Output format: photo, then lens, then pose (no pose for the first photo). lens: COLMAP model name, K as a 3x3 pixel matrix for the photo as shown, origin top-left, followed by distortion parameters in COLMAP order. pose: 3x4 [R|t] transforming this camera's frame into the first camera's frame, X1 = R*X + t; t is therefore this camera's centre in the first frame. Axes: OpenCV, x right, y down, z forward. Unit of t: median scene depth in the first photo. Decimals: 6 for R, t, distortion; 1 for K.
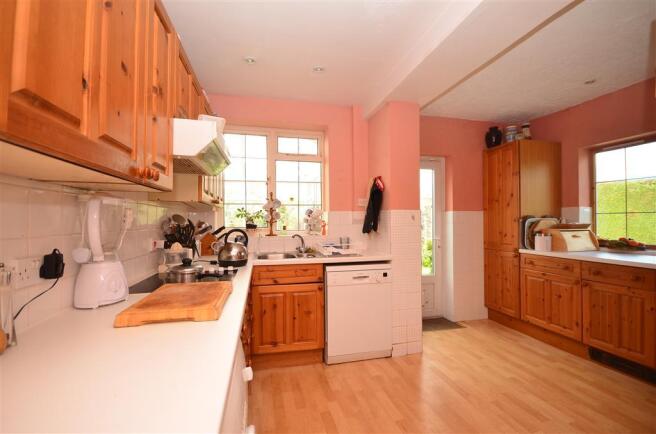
lens RADIAL K [[285.3, 0, 328.0], [0, 285.3, 217.0], [0, 0, 1]] dist [-0.000470, 0.000090]
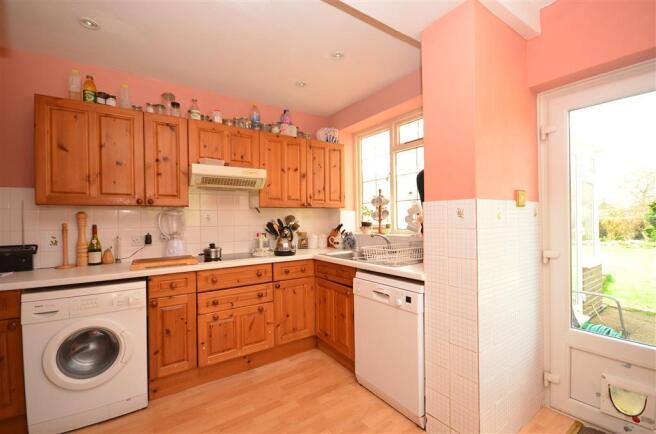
lens RADIAL K [[285.3, 0, 328.0], [0, 285.3, 217.0], [0, 0, 1]] dist [-0.000470, 0.000090]
pose [[0.359409, -0.004233, -0.933171, 0.807446], [0.019379, 0.999808, 0.002929, 0.002529], [0.932979, -0.019136, 0.359422, 0.623934]]
